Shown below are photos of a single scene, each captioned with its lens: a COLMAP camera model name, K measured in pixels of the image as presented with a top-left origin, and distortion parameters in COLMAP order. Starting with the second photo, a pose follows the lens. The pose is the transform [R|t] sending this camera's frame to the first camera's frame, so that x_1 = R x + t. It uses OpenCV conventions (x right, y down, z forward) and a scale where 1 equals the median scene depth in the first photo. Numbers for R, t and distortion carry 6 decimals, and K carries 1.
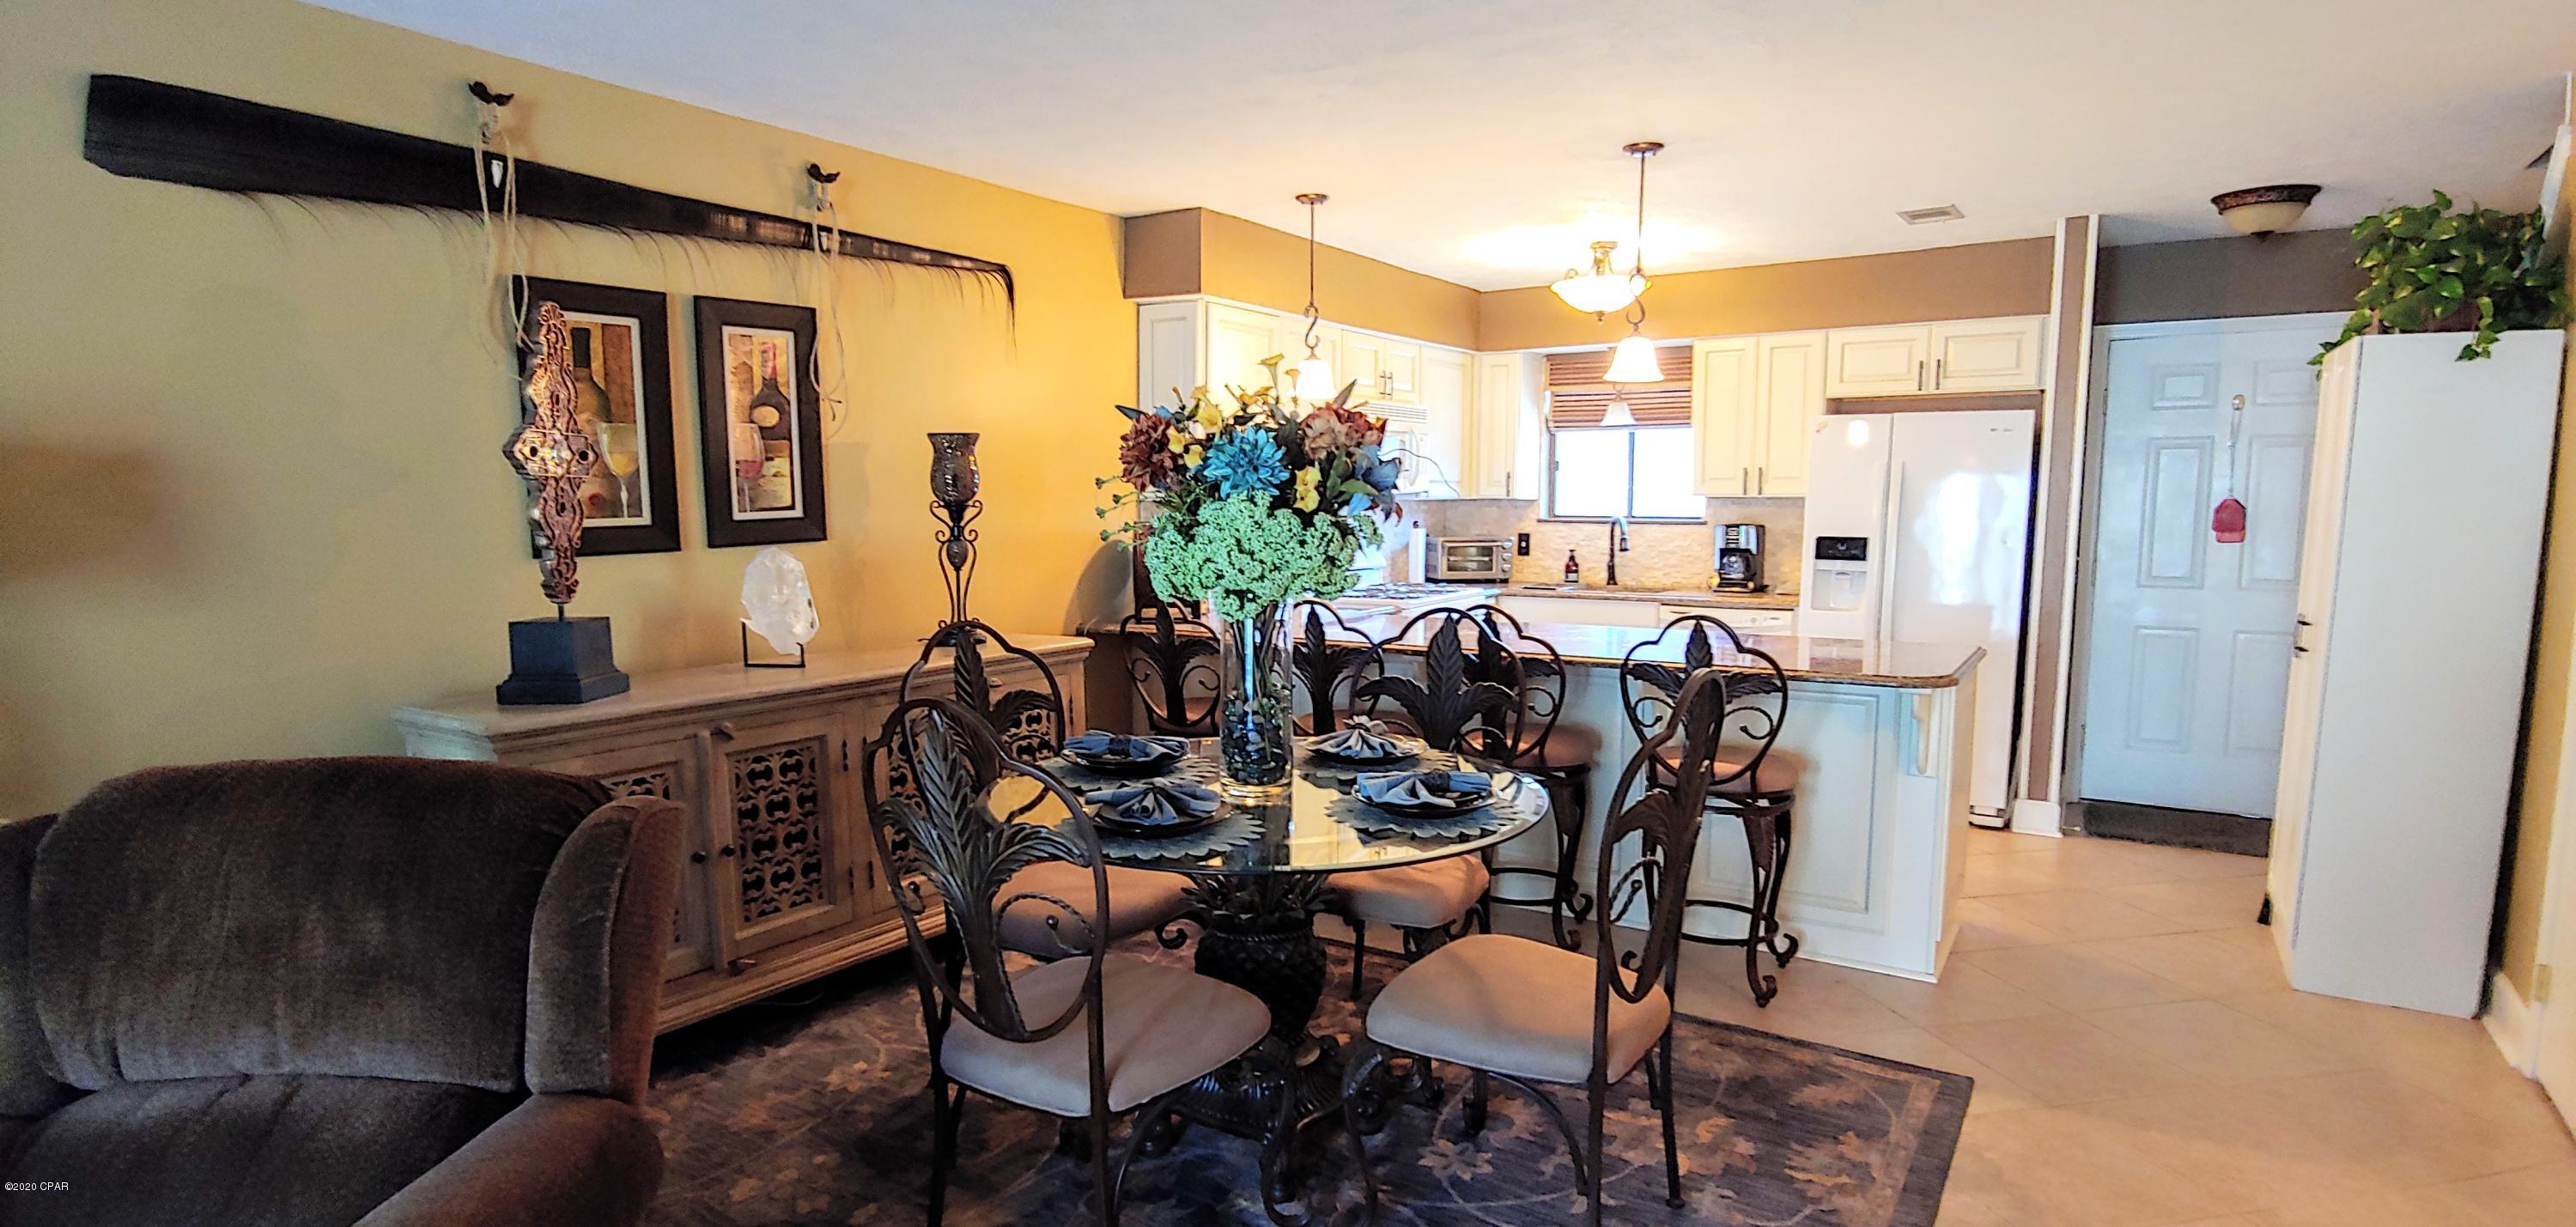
lens RADIAL K [[1290.2, 0, 1298.6], [0, 1290.2, 631.1], [0, 0, 1]] dist [-0.004575, -0.000495]
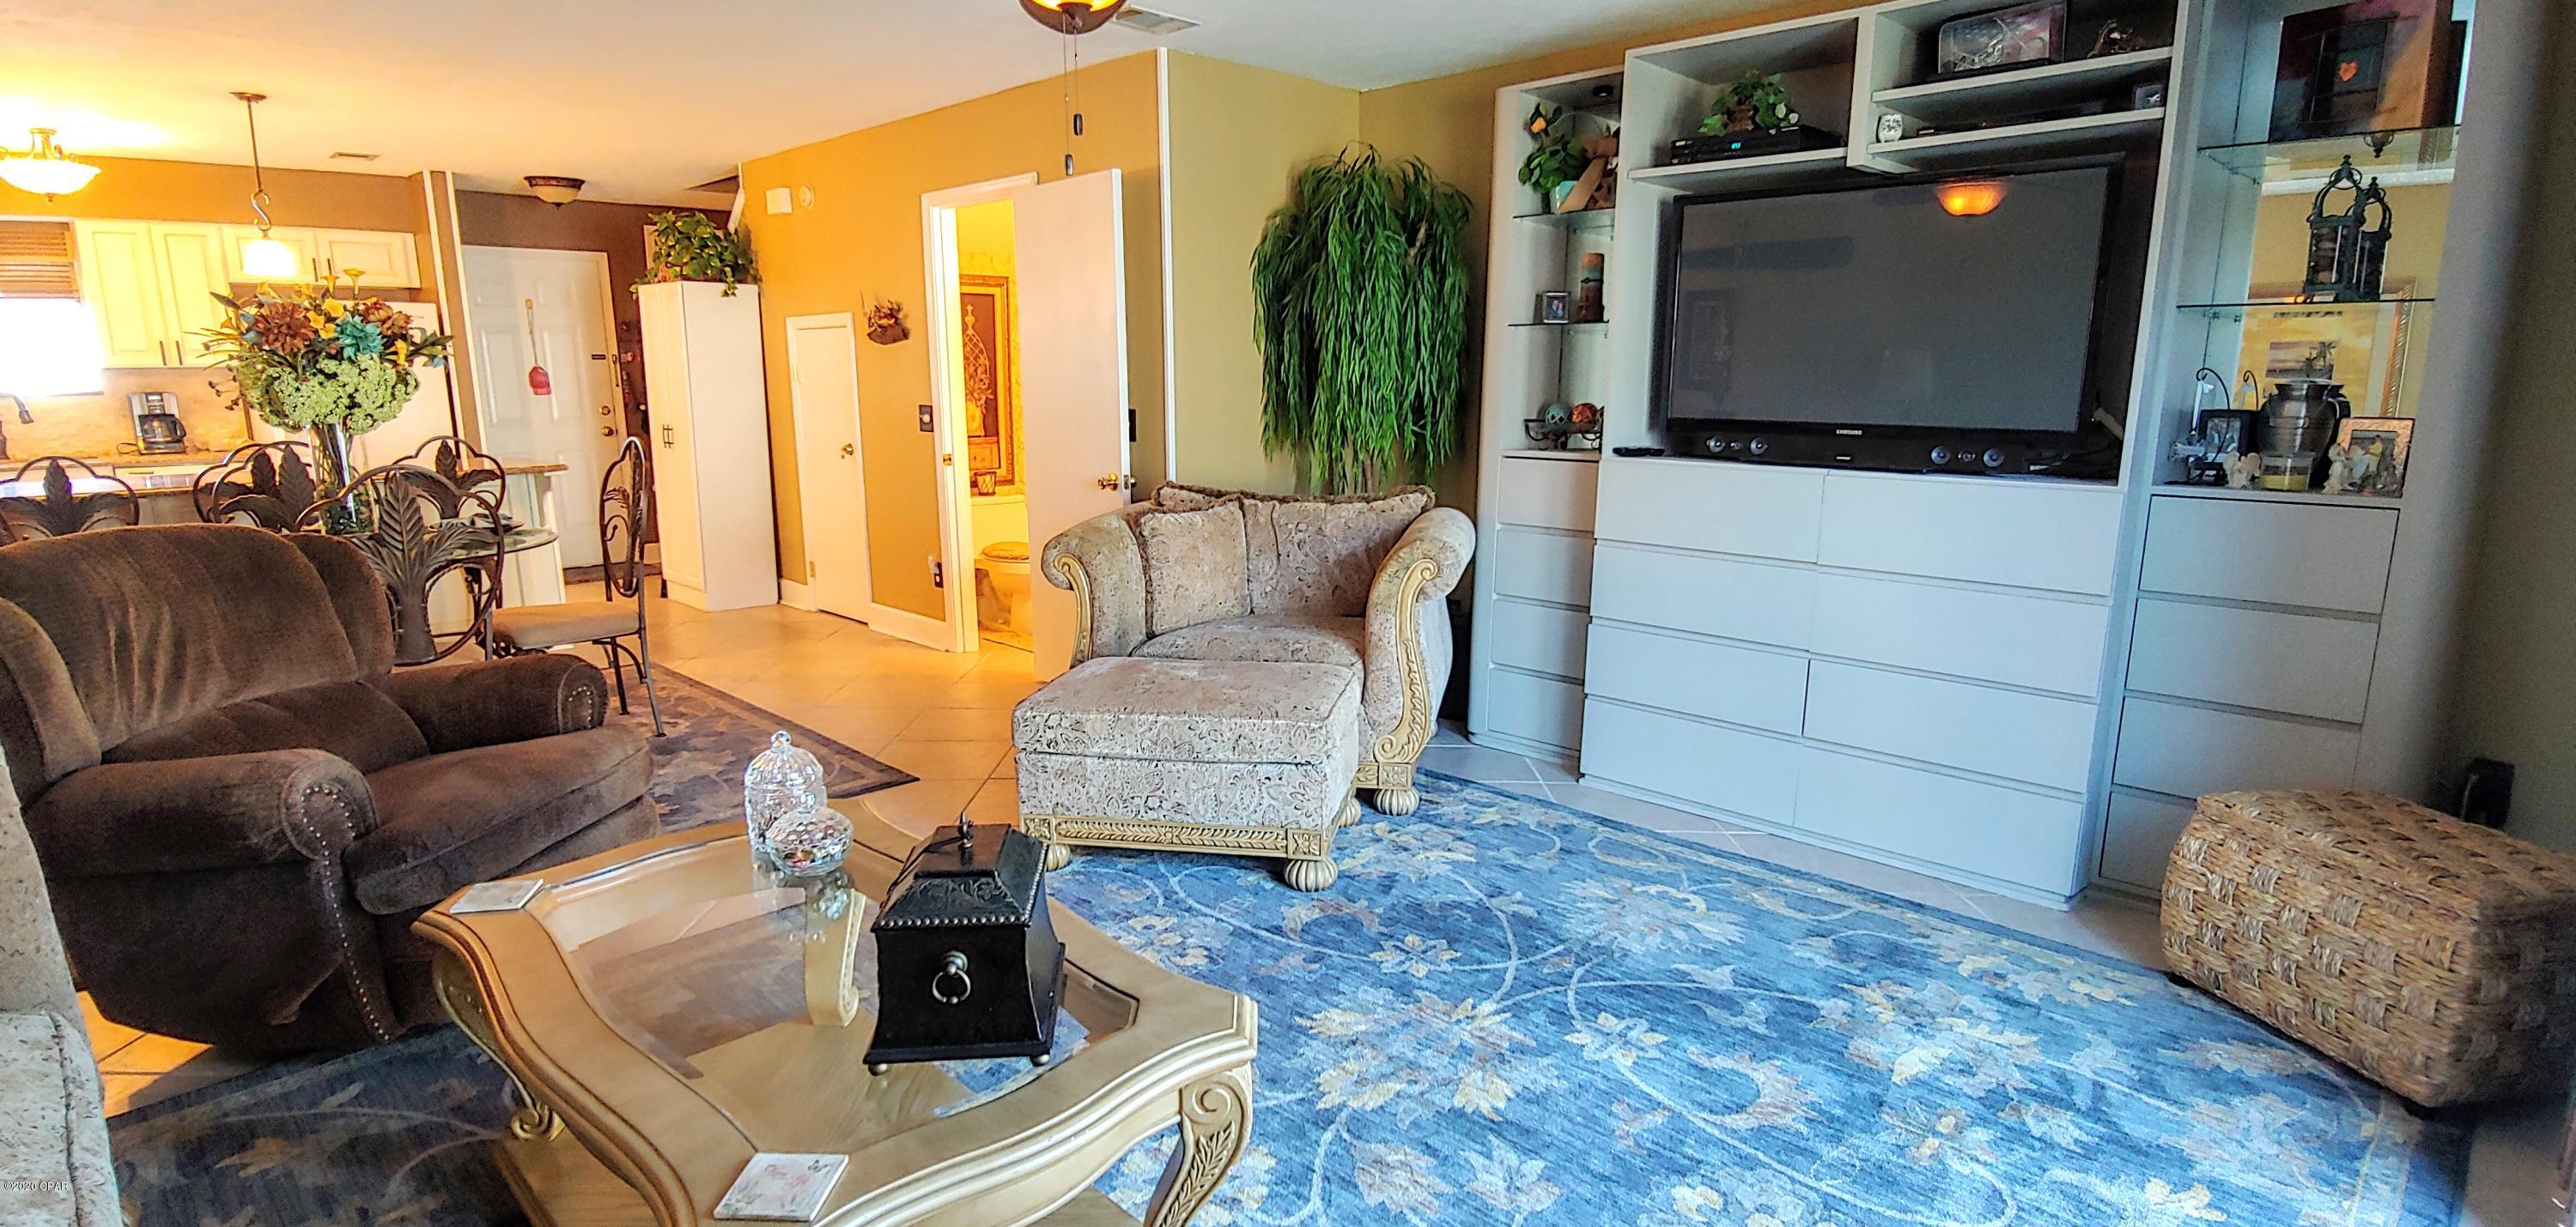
lens RADIAL K [[1290.2, 0, 1298.6], [0, 1290.2, 631.1], [0, 0, 1]] dist [-0.004575, -0.000495]
pose [[0.202520, -0.200142, 0.958608, -0.623127], [0.111395, 0.977247, 0.180500, 0.031497], [-0.972922, 0.070229, 0.220207, -0.214558]]
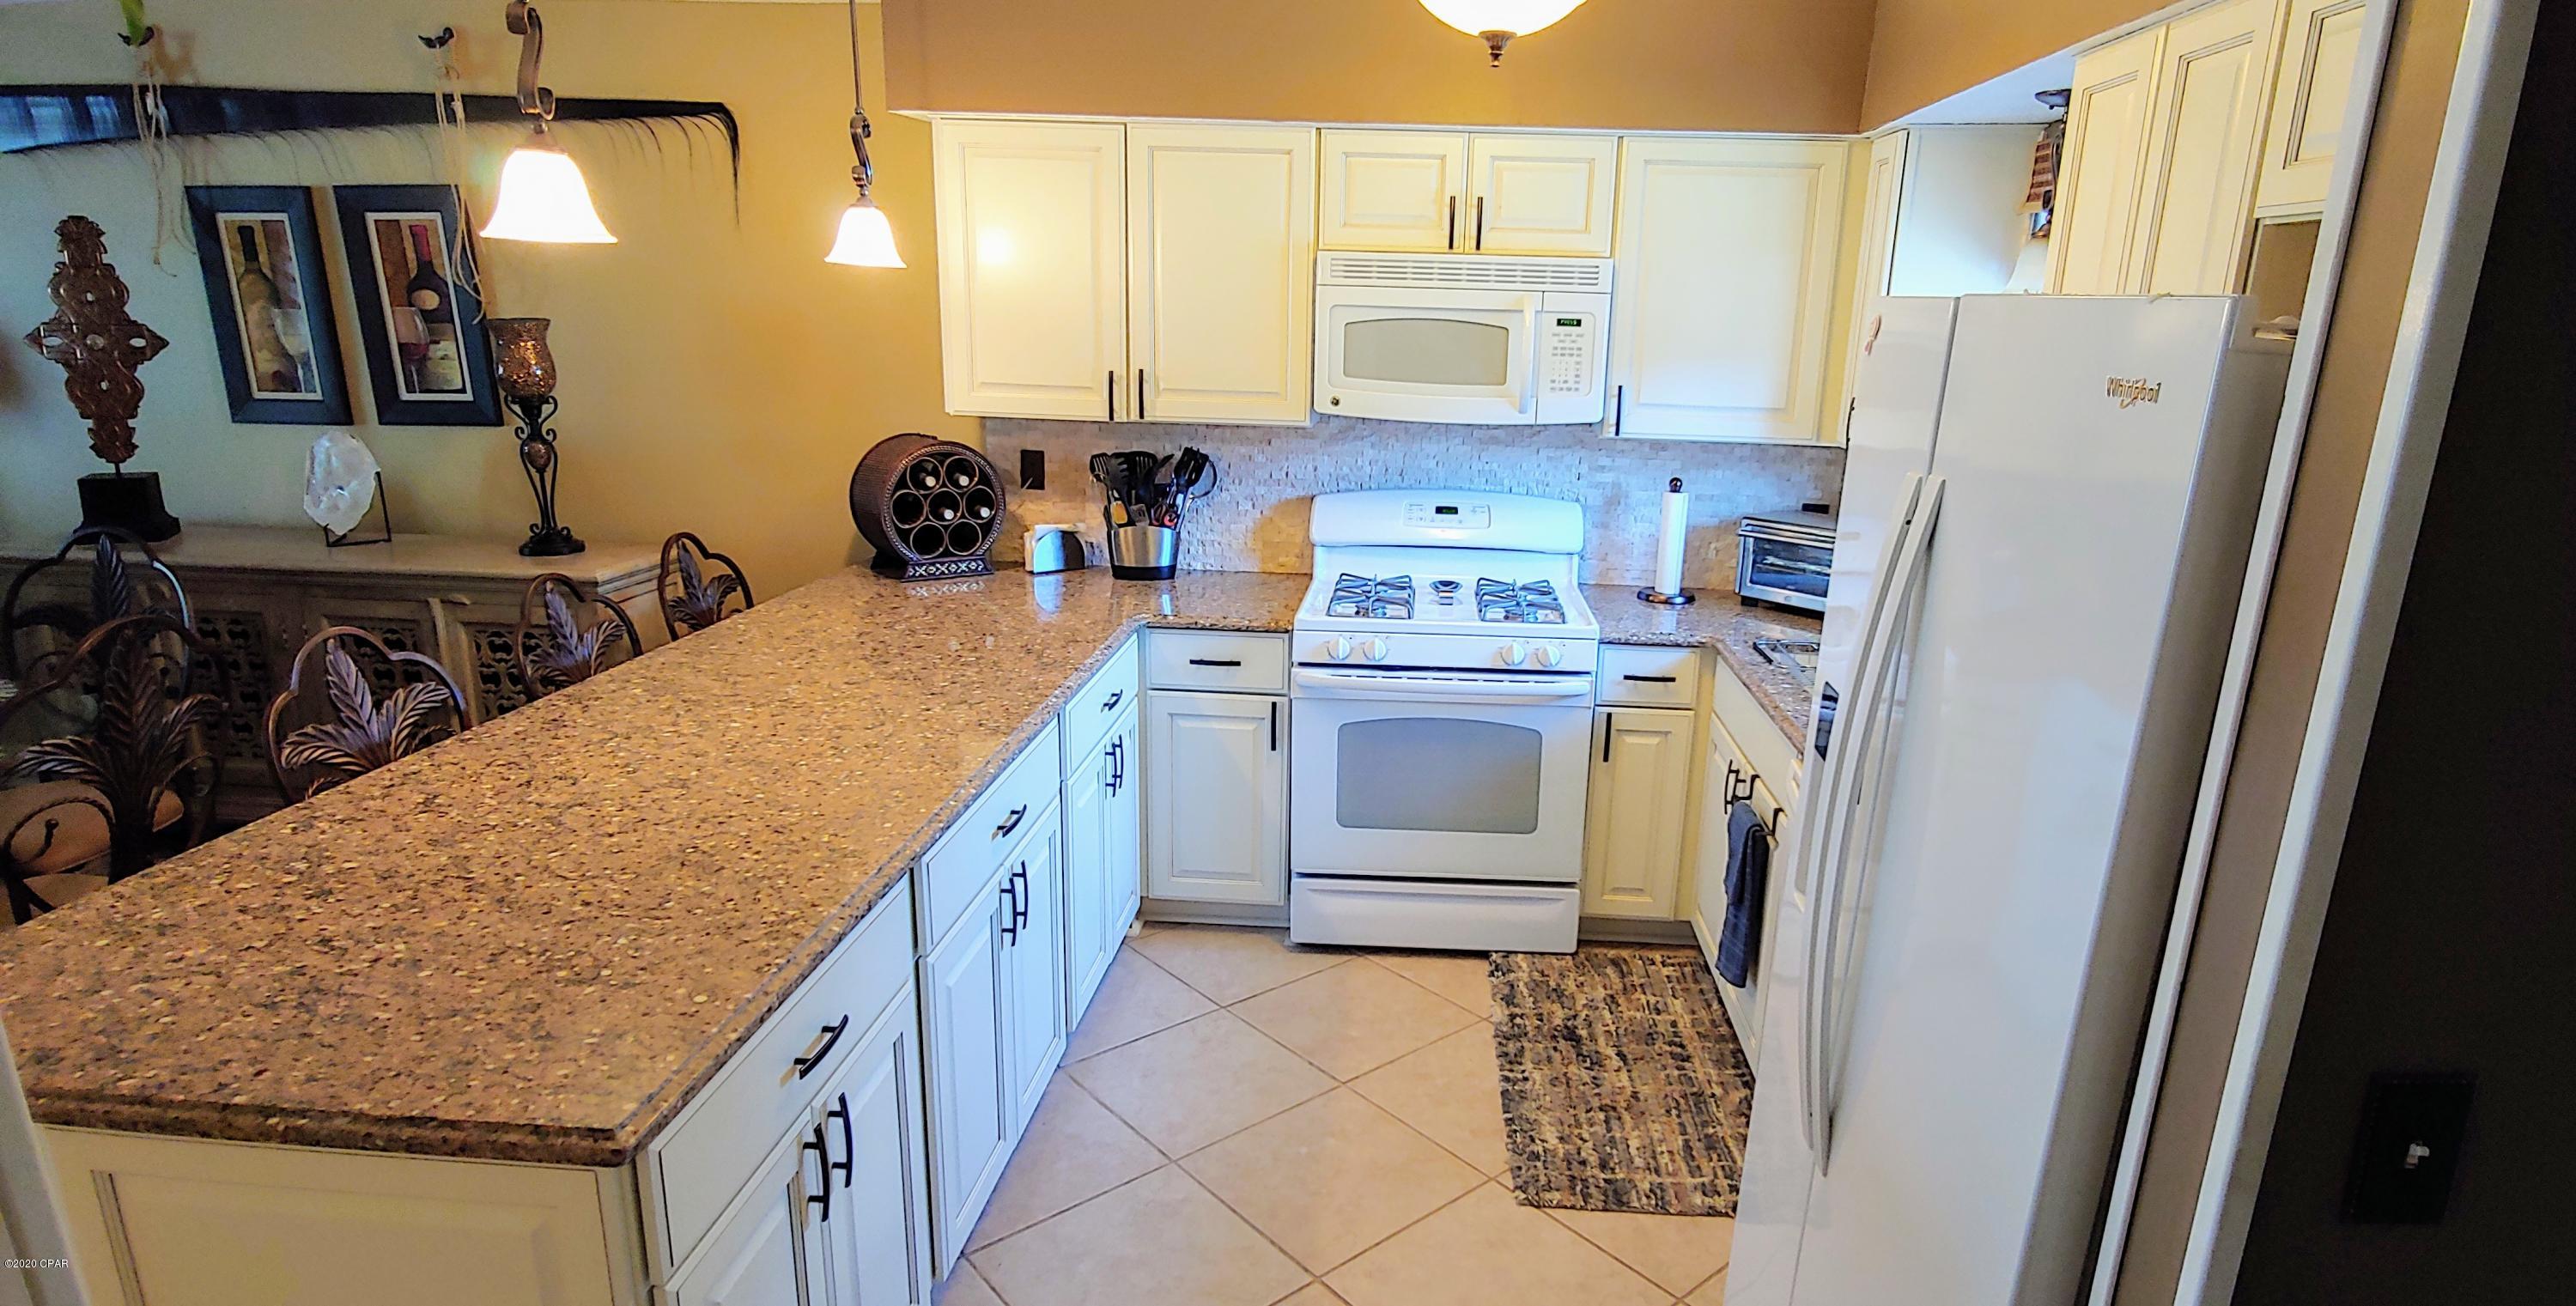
lens RADIAL K [[1348.2, 0, 1293.7], [0, 1348.2, 661.4], [0, 0, 1]] dist [-0.006667, -0.000487]
pose [[0.488572, 0.238710, -0.839235, 0.569727], [-0.122814, 0.971086, 0.204716, -0.121846], [0.863837, 0.003051, 0.503762, 0.676030]]
